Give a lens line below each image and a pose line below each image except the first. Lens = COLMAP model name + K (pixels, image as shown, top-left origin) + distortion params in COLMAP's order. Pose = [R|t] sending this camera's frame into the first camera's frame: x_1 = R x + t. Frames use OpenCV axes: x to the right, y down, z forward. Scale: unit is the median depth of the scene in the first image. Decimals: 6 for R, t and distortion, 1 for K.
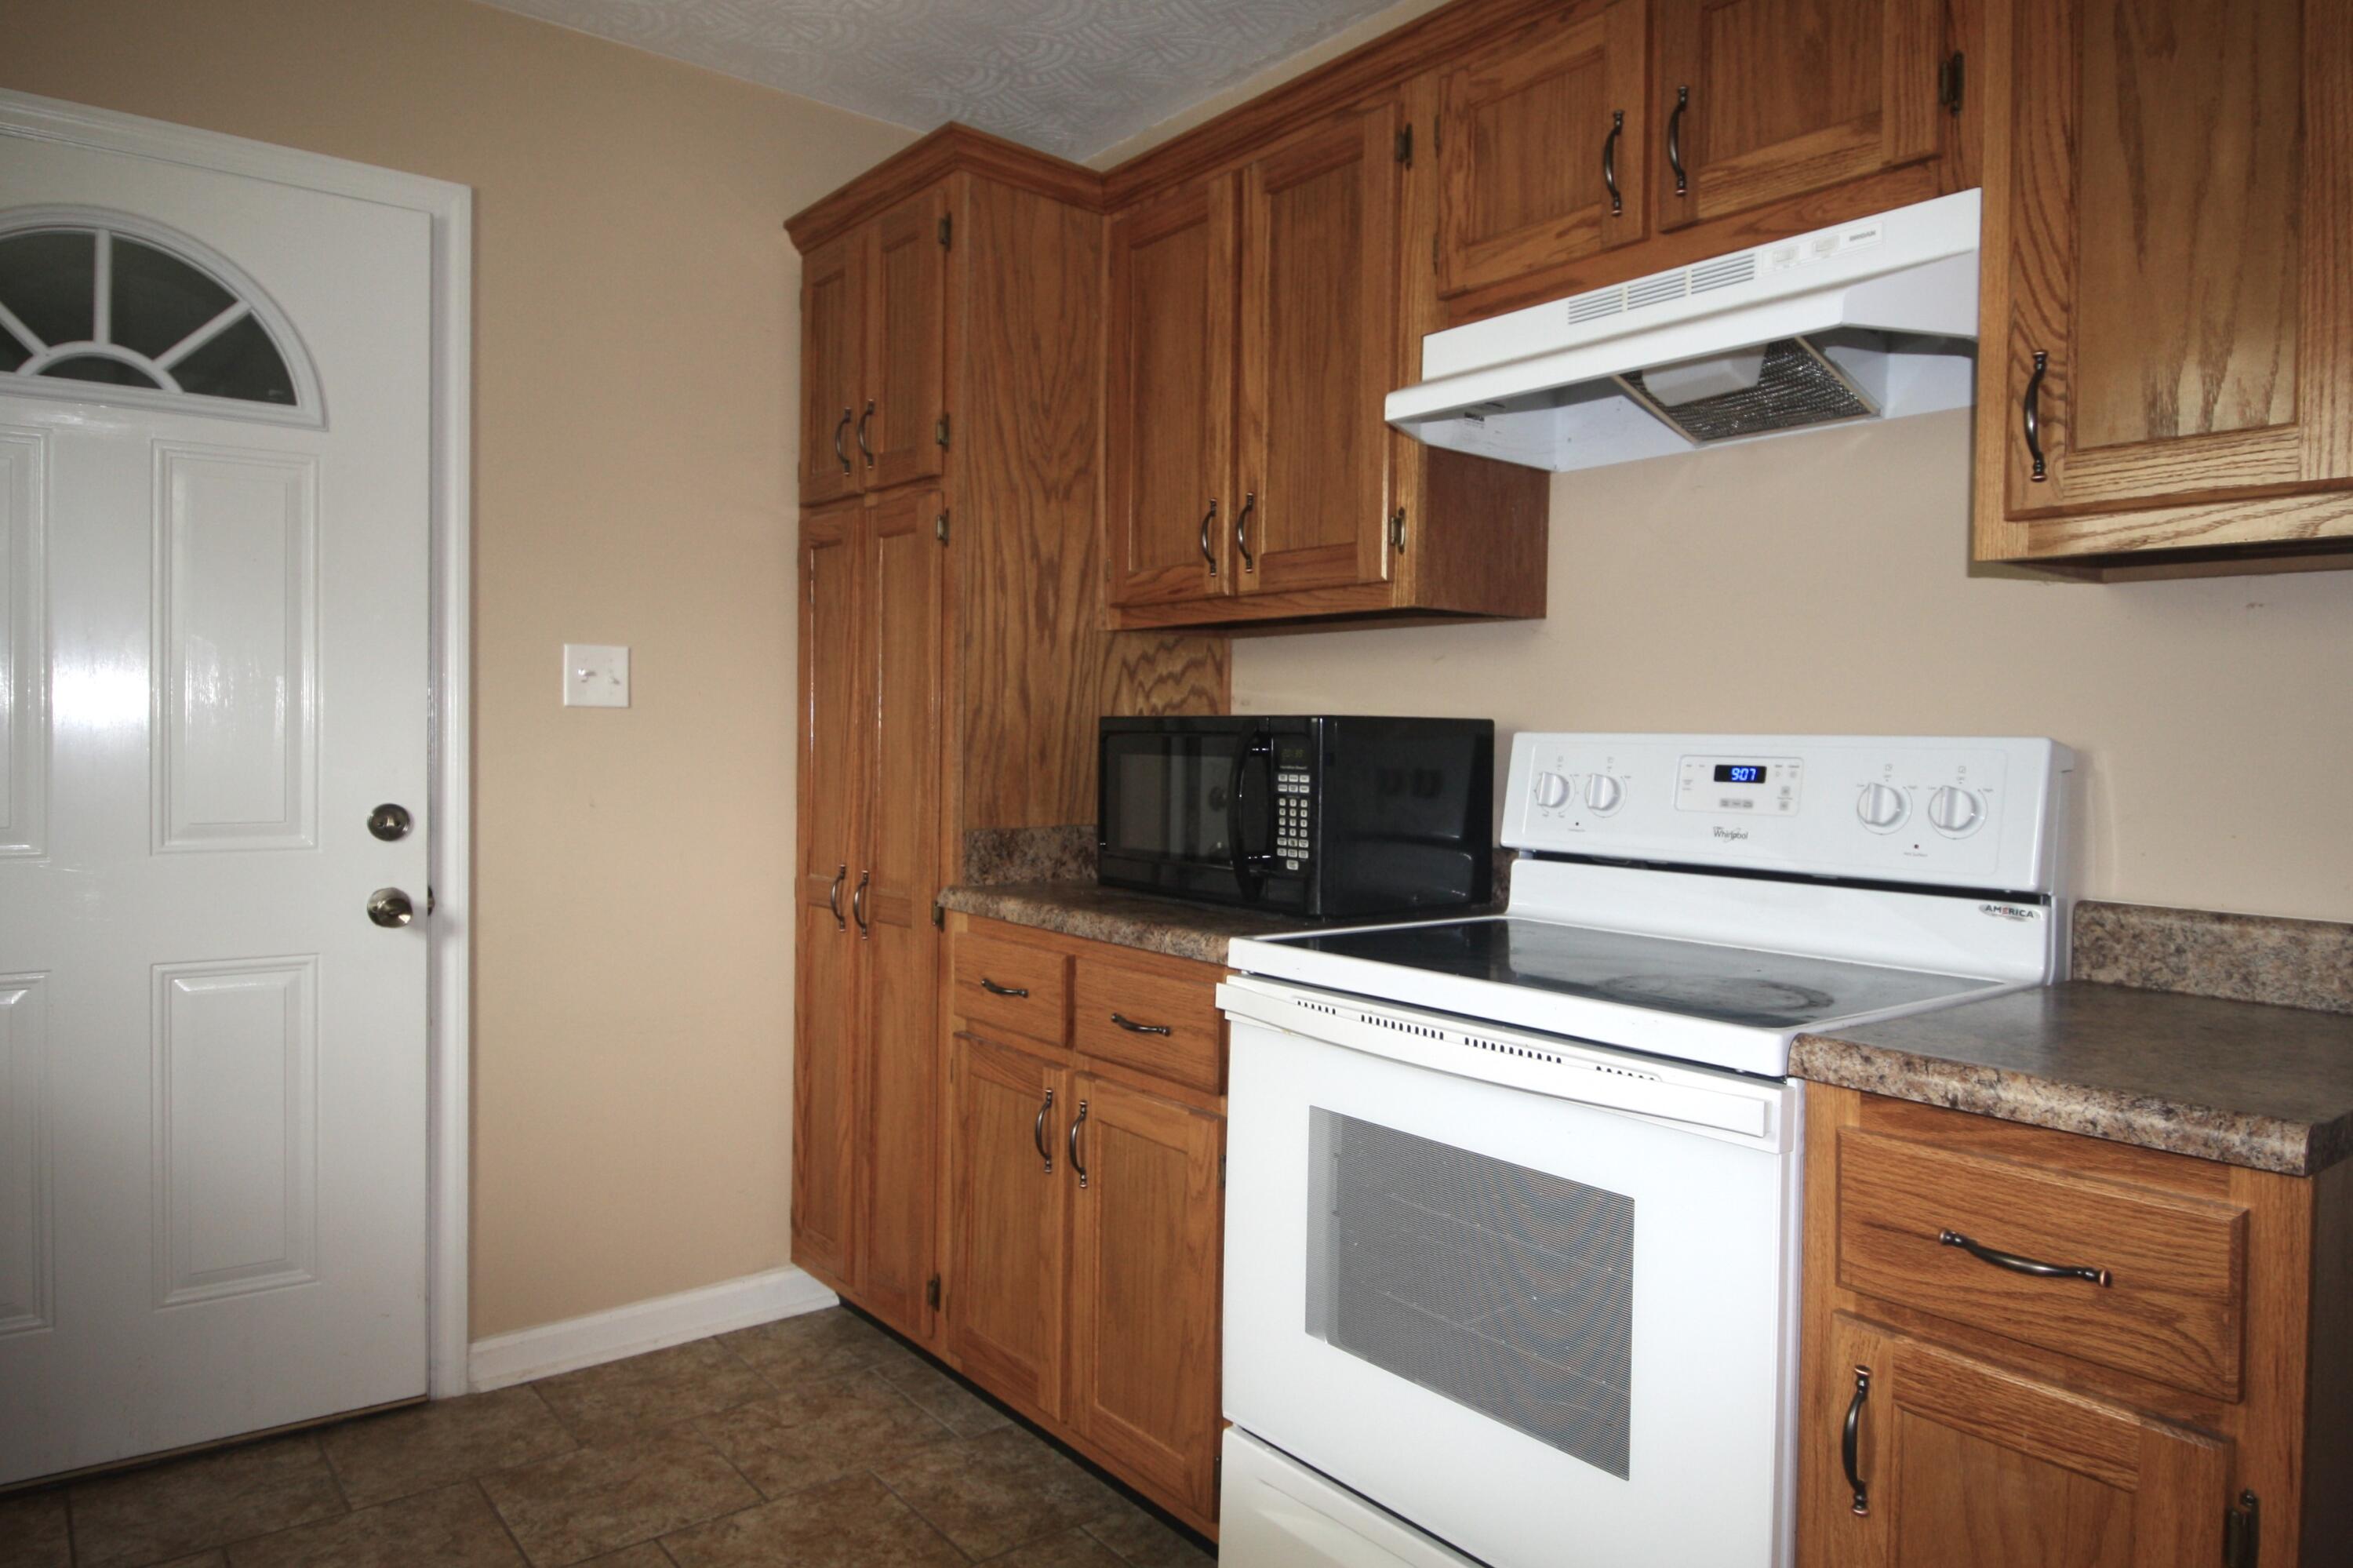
lens RADIAL K [[1496.7, 0, 1167.9], [0, 1496.7, 751.5], [0, 0, 1]] dist [0.029895, -0.032699]
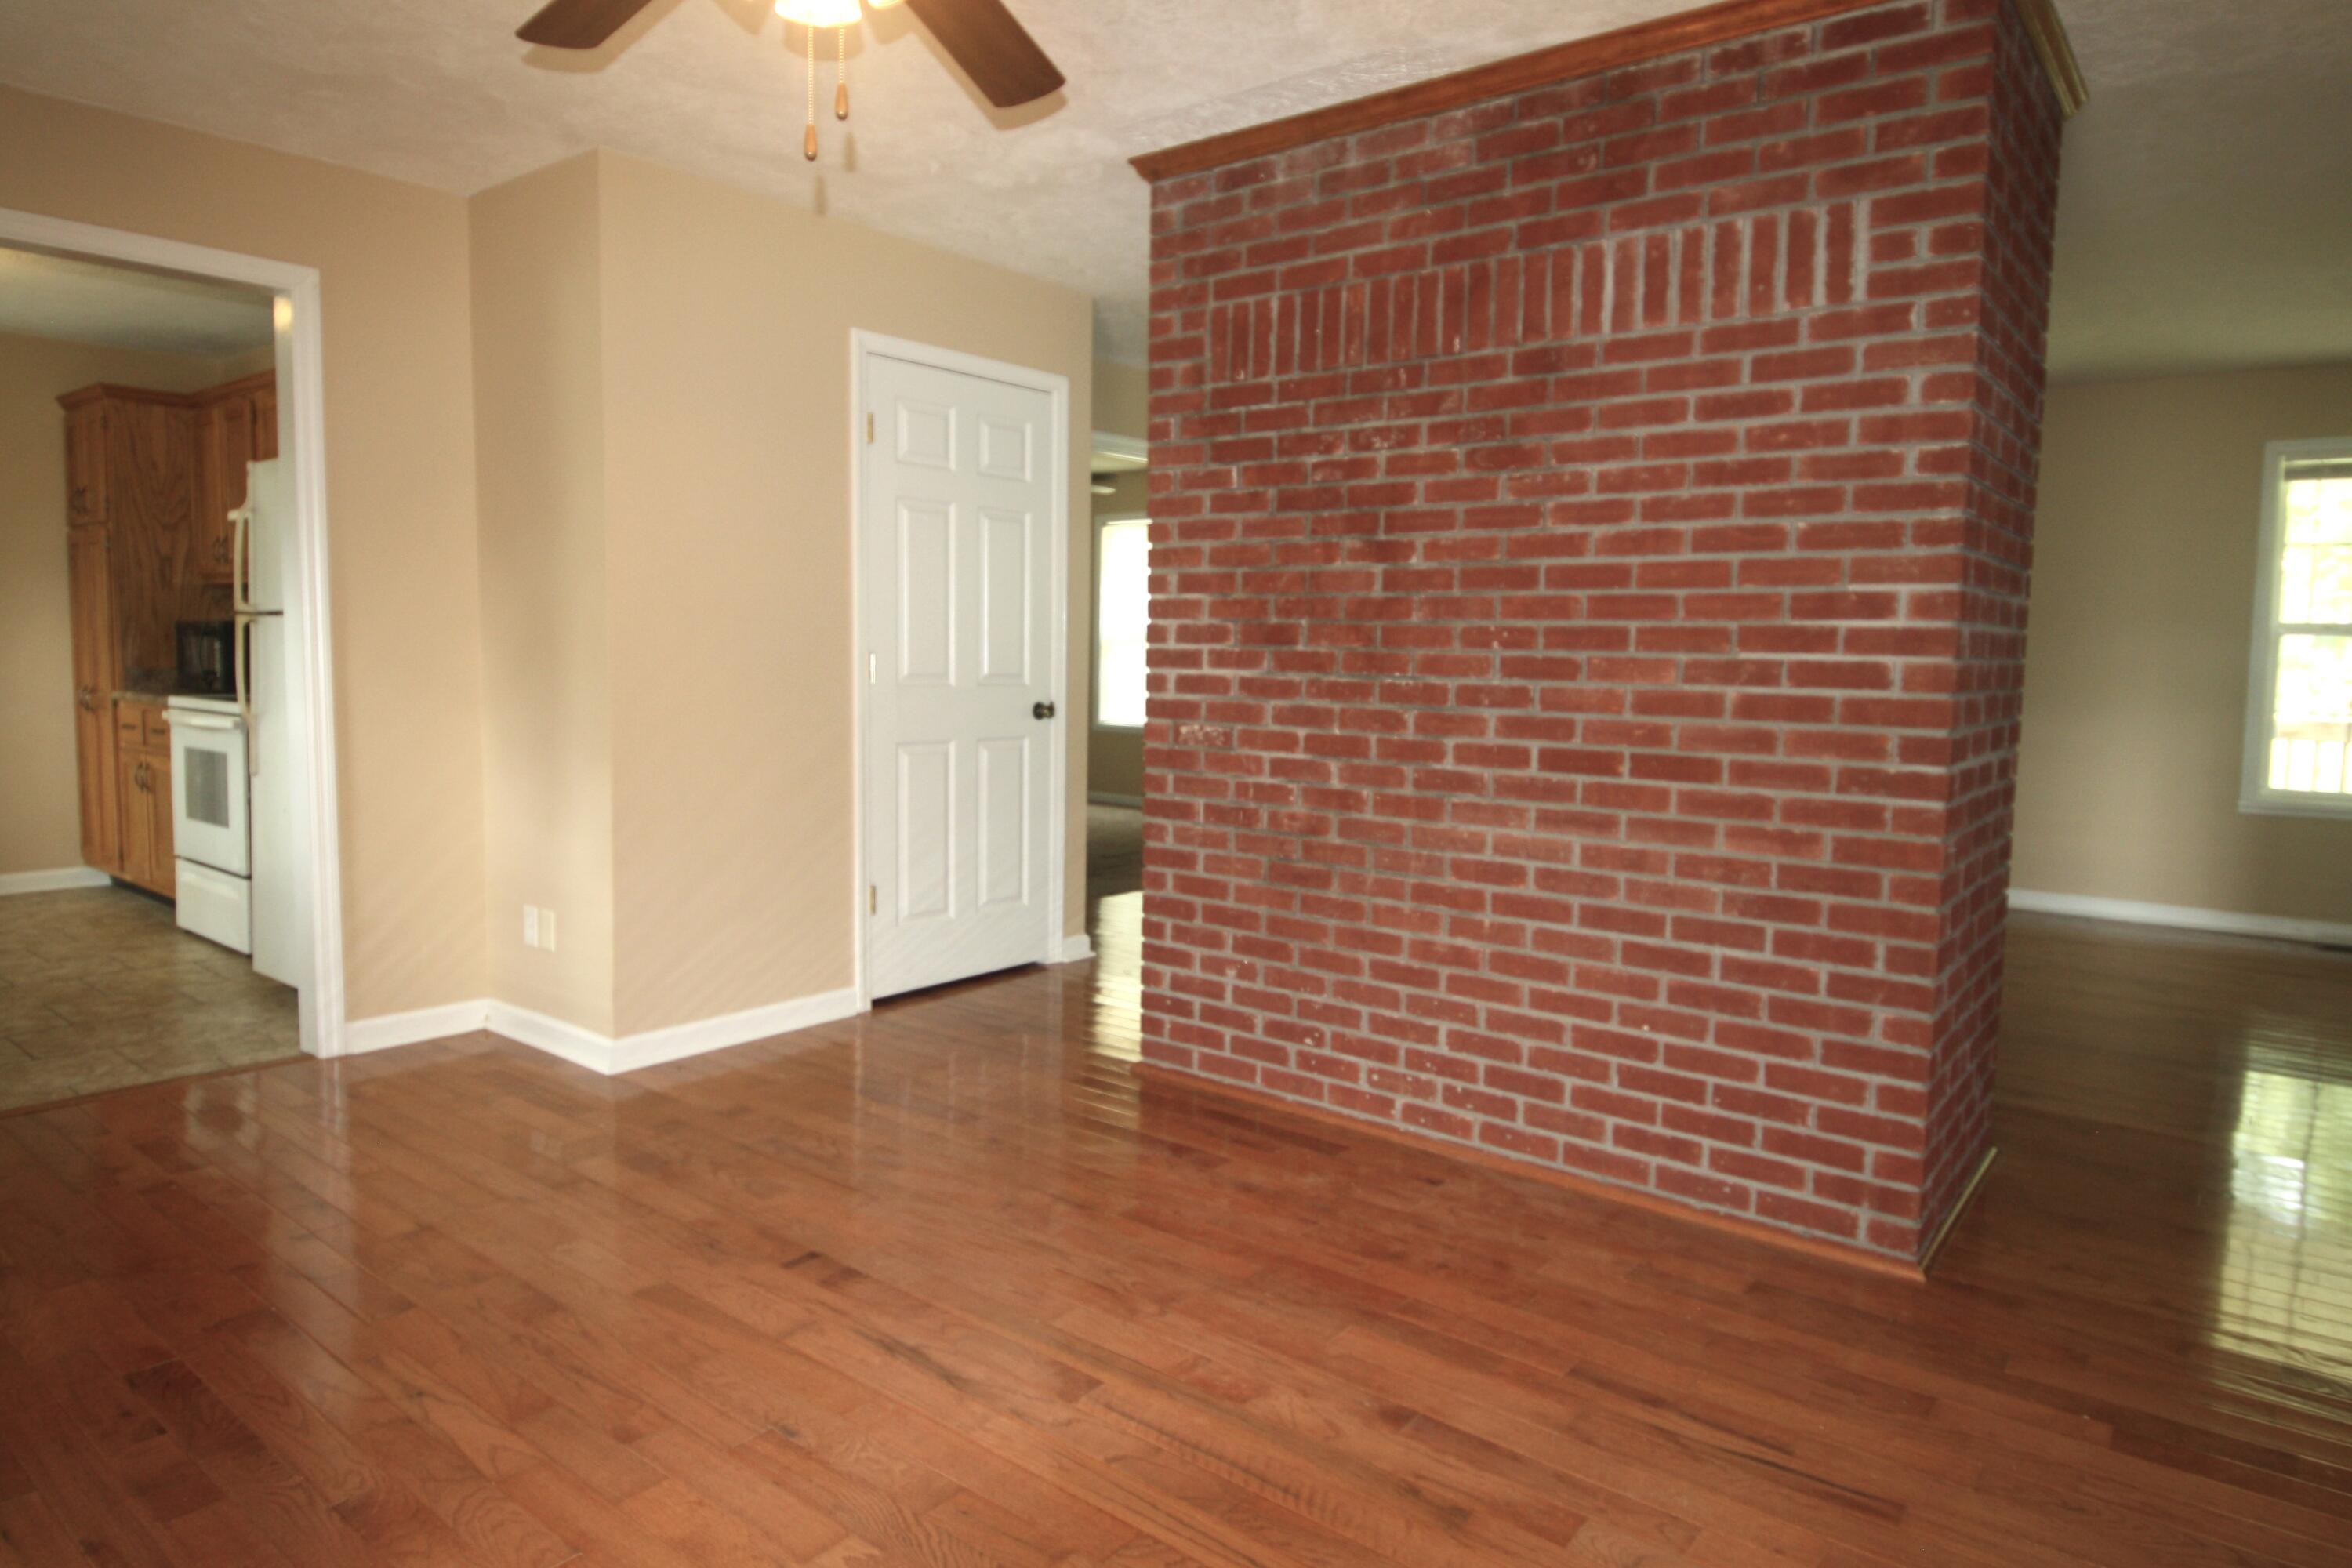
lens RADIAL K [[1393.4, 0, 1189.9], [0, 1393.4, 769.2], [0, 0, 1]] dist [0.012685, -0.017550]
pose [[0.975399, -0.016909, 0.219795, 1.054215], [-0.001002, 0.996704, 0.081123, 0.031186], [-0.220442, -0.079348, 0.972167, -1.615206]]
